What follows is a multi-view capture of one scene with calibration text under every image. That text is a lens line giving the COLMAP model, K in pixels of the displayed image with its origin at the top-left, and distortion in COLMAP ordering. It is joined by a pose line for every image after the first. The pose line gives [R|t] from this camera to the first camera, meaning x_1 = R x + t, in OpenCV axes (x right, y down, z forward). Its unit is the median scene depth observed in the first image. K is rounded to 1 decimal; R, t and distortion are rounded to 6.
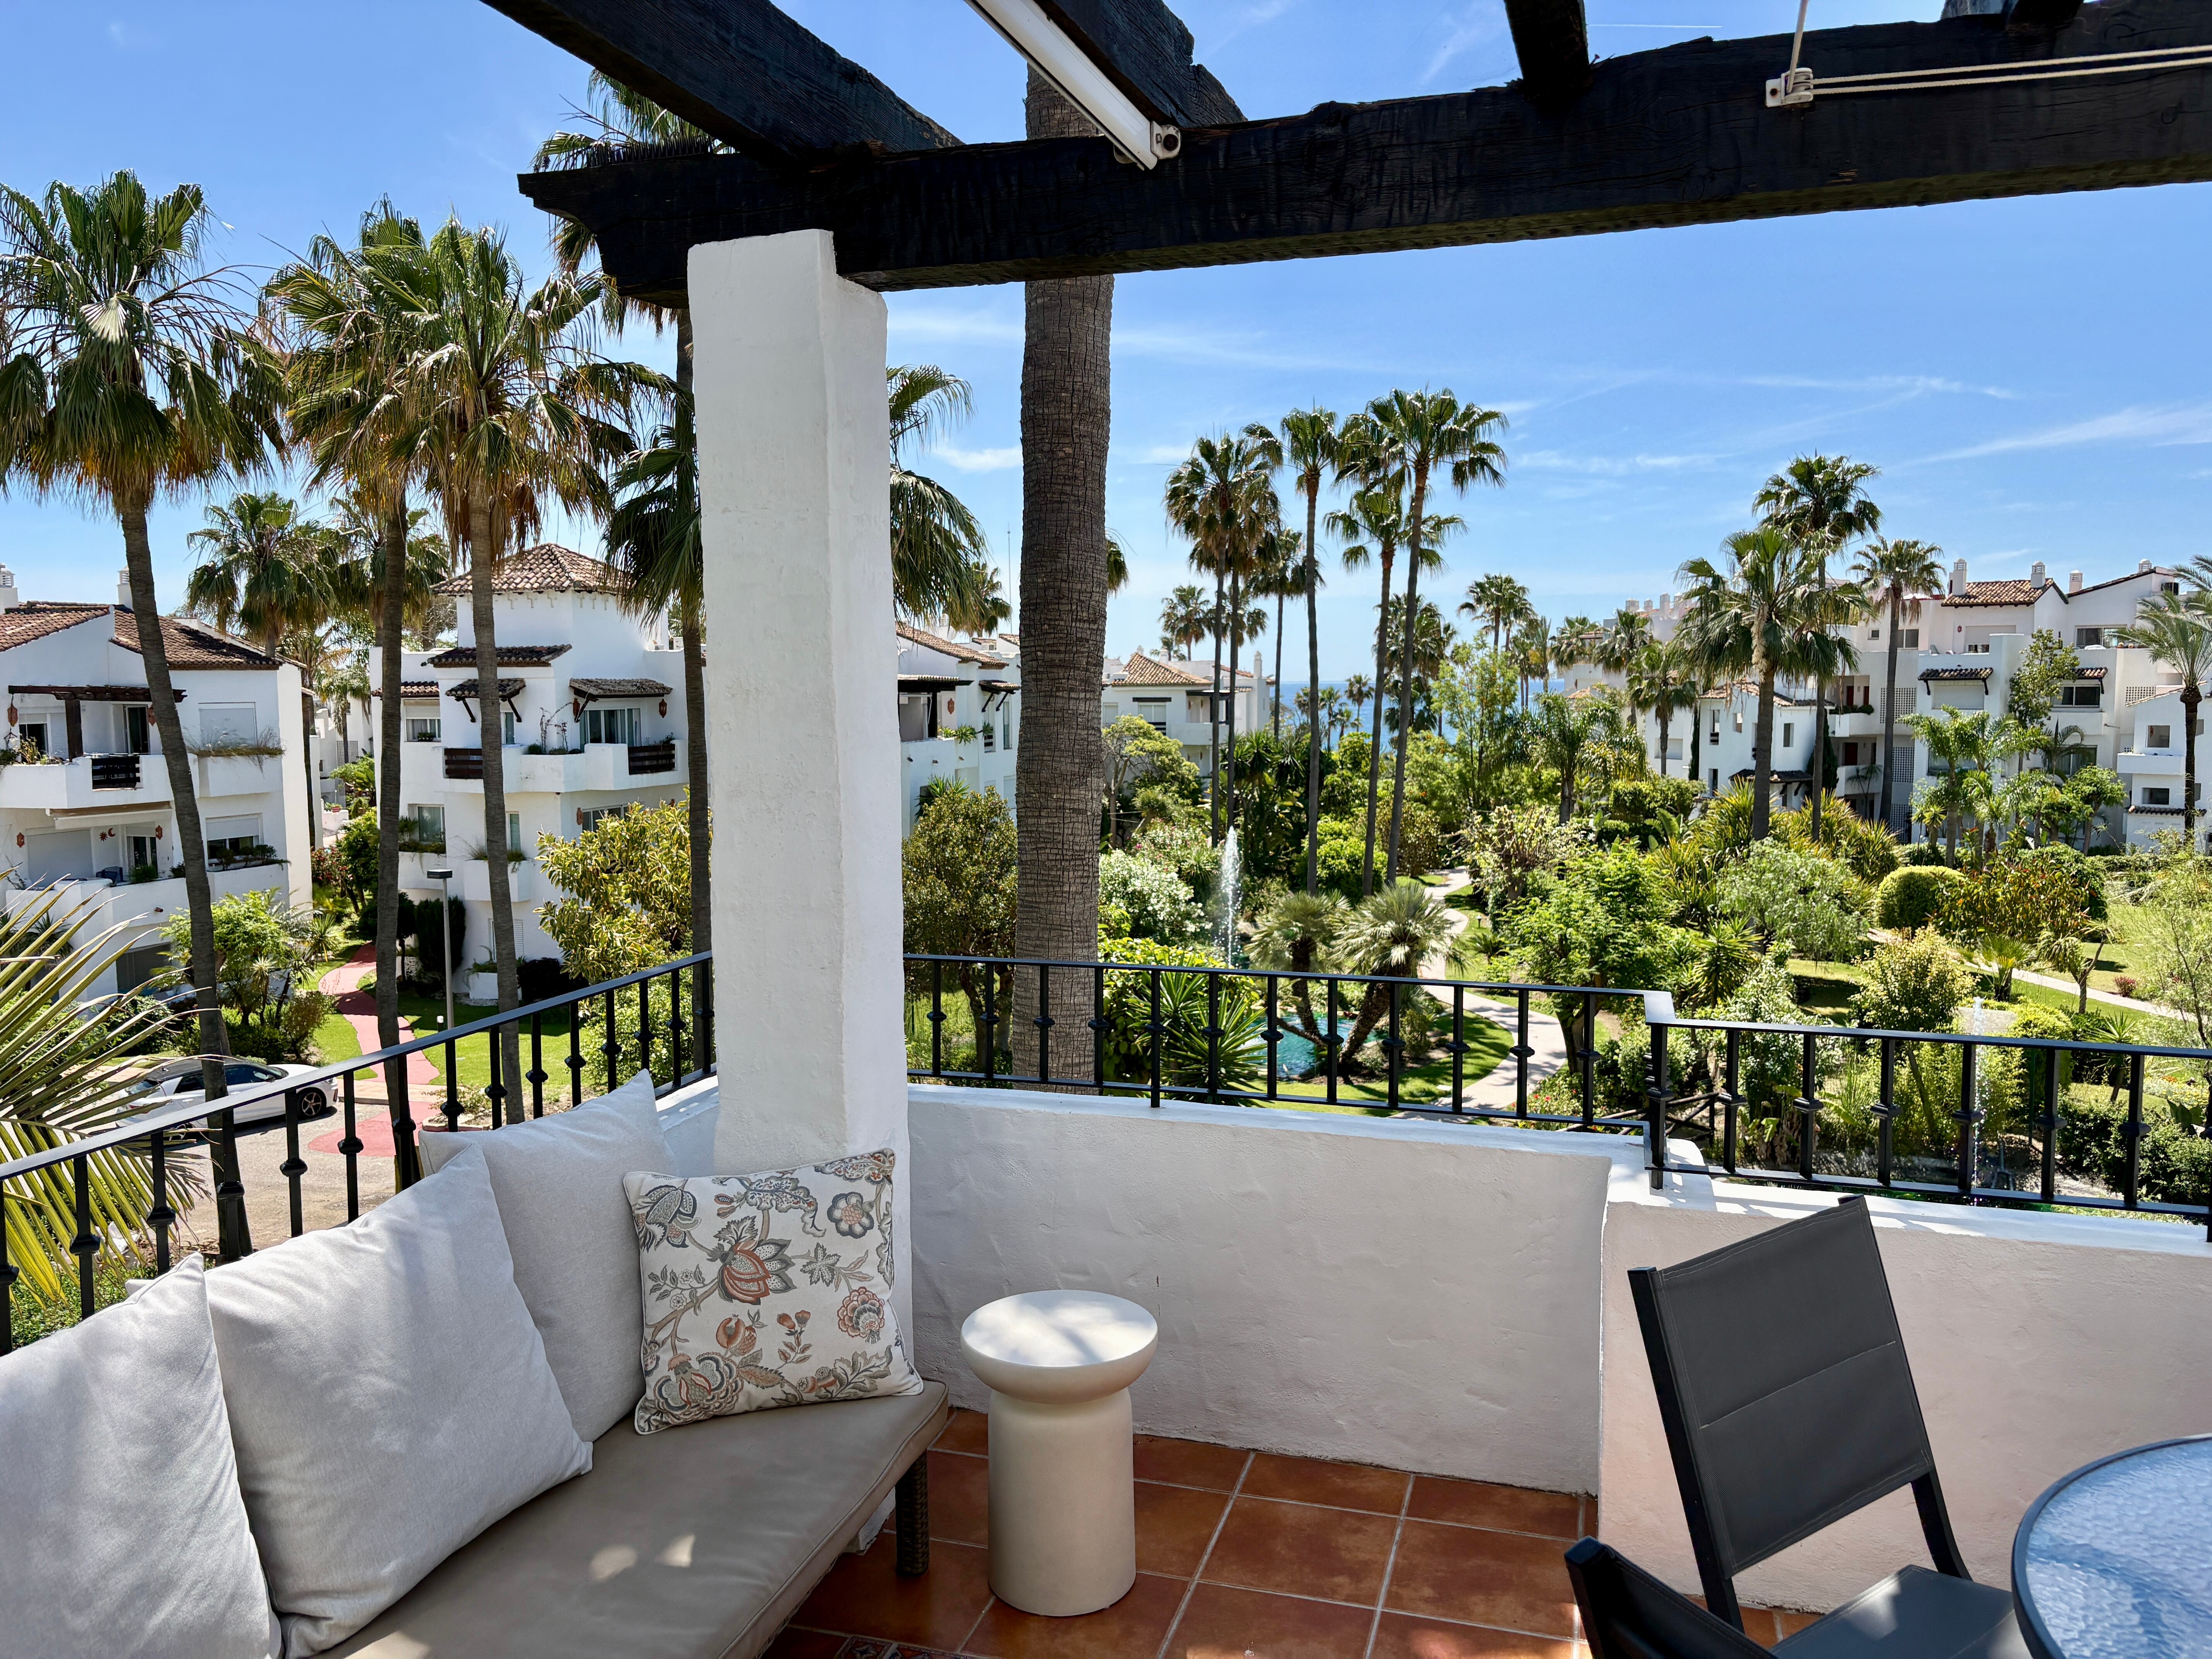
lens RADIAL K [[1681.0, 0, 1106.0], [0, 1681.0, 829.5], [0, 0, 1]] dist [0.037837, -0.033562]
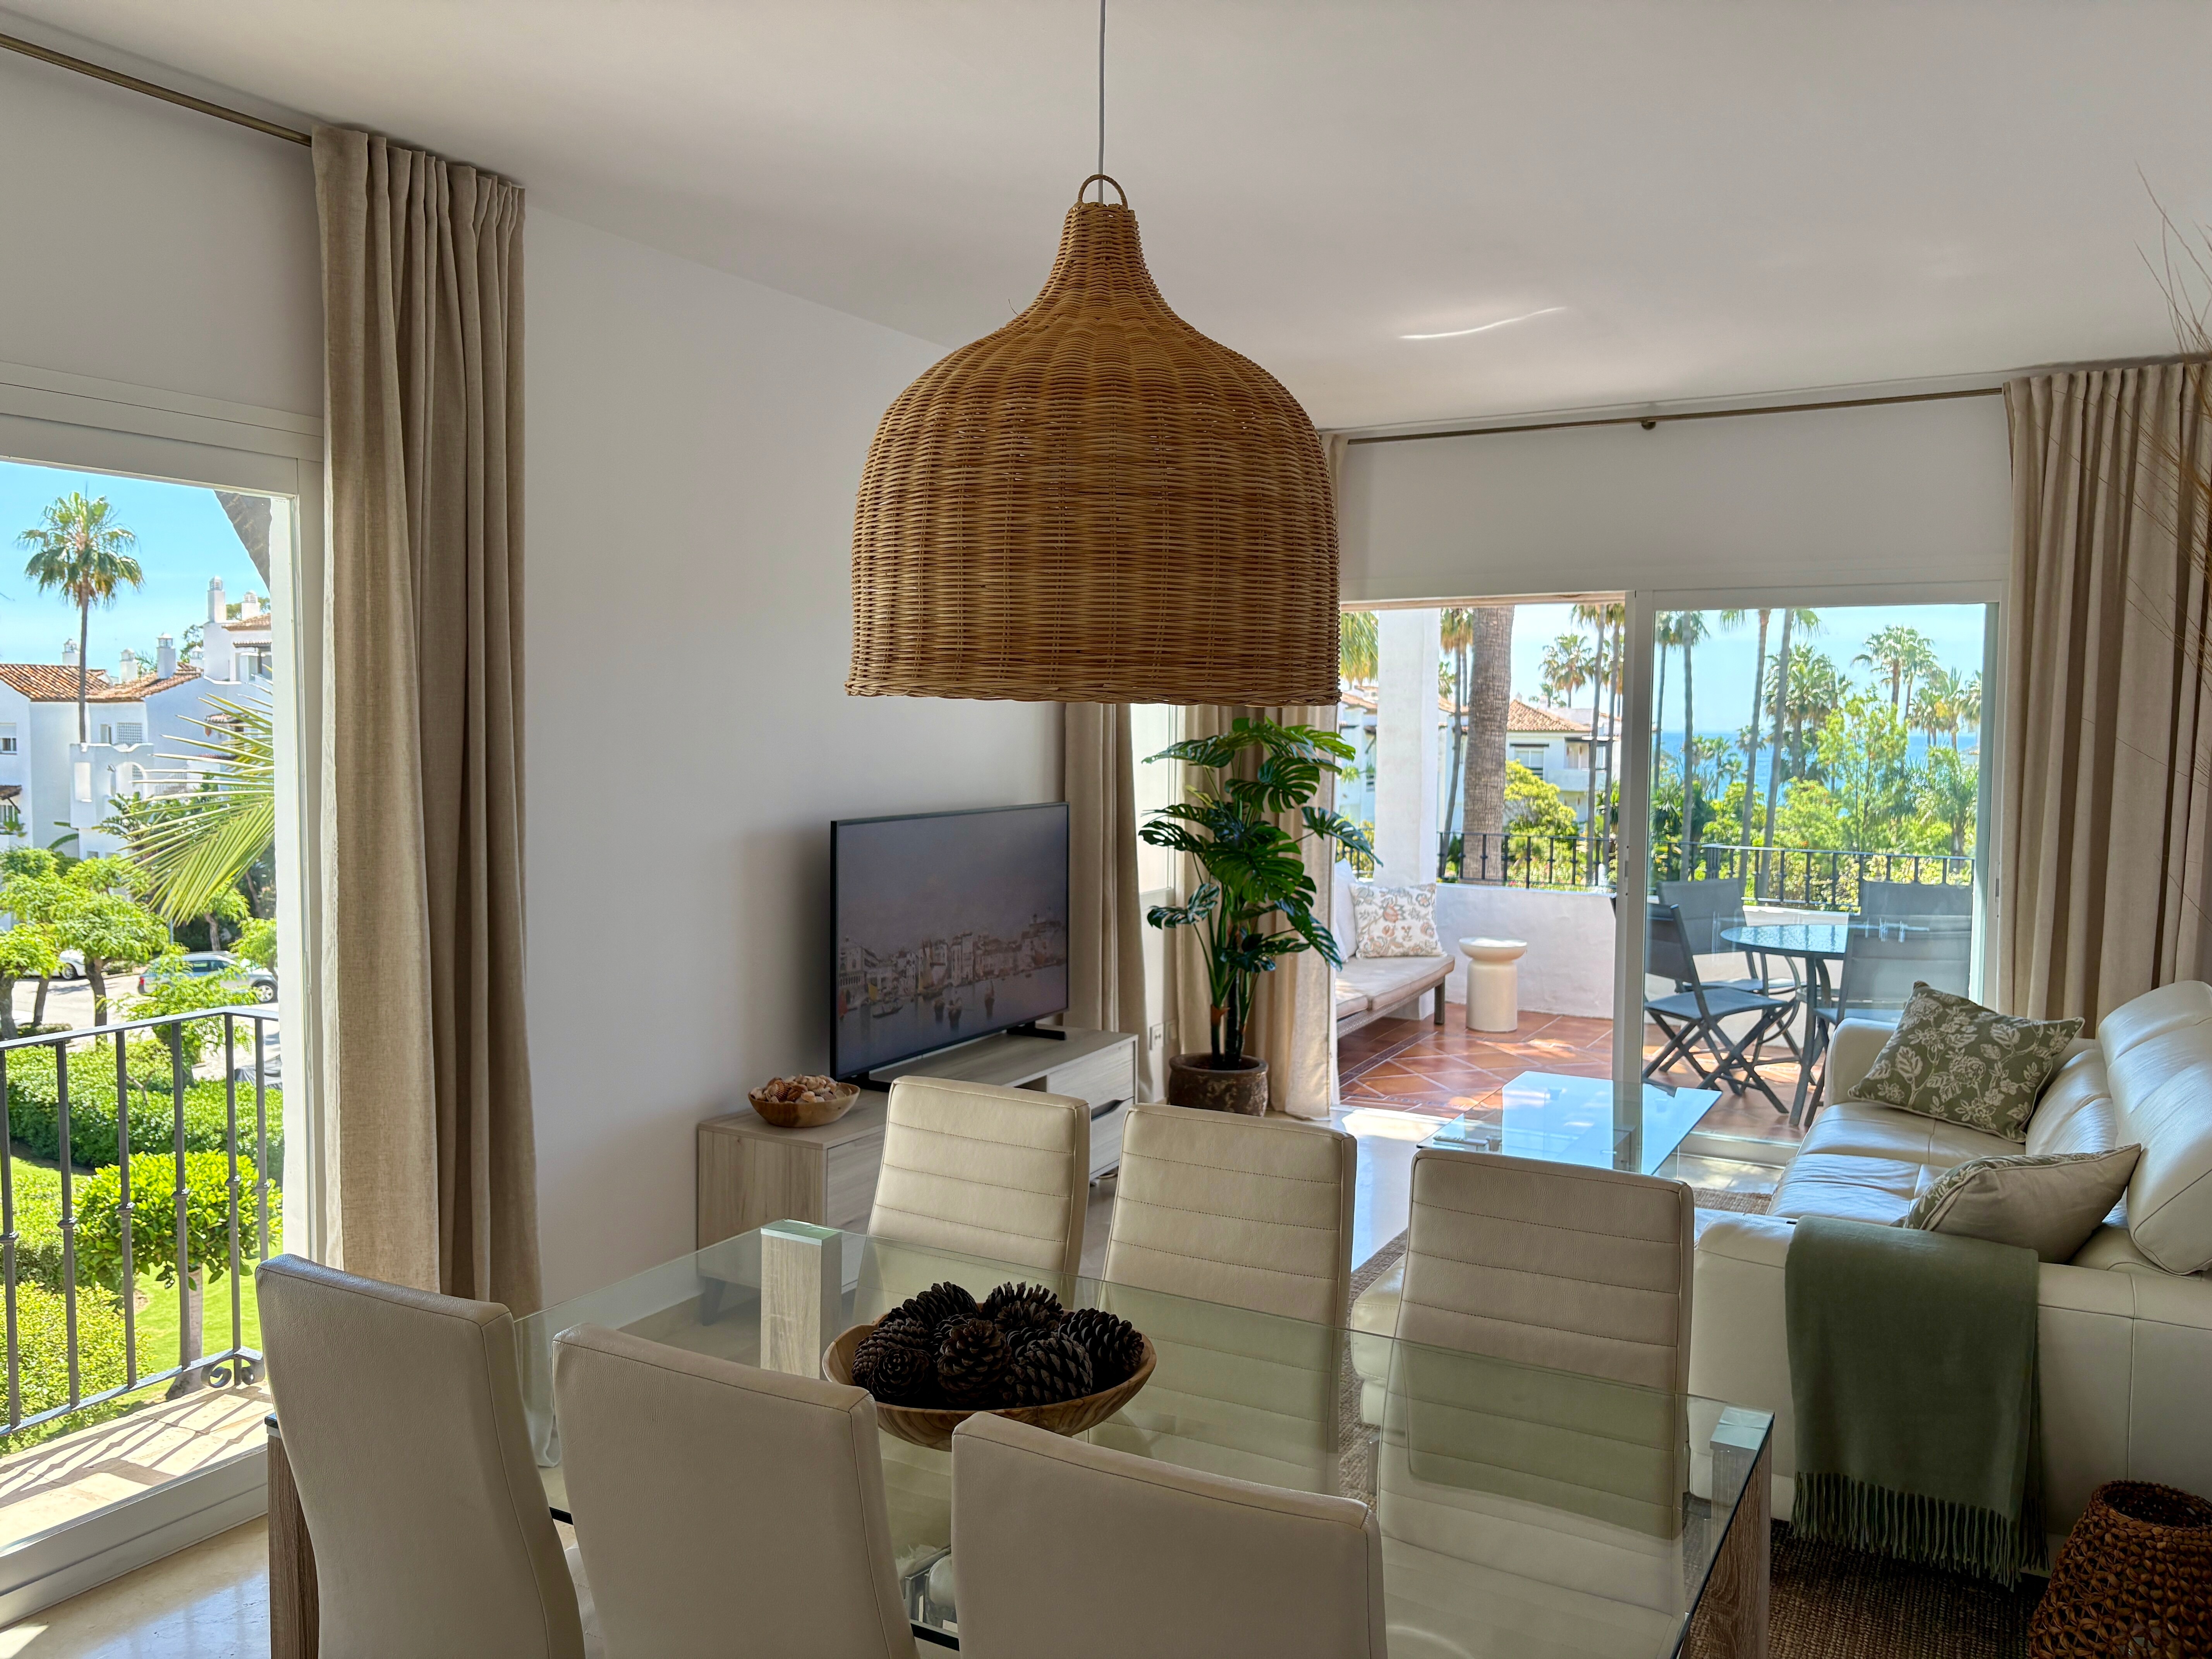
lens RADIAL K [[1681.0, 0, 1106.0], [0, 1681.0, 829.5], [0, 0, 1]] dist [0.037837, -0.033562]
pose [[0.975939, 0.031471, -0.215760, -0.003095], [-0.036878, 0.999097, -0.021079, 0.009742], [0.214901, 0.028529, 0.976219, -0.109363]]
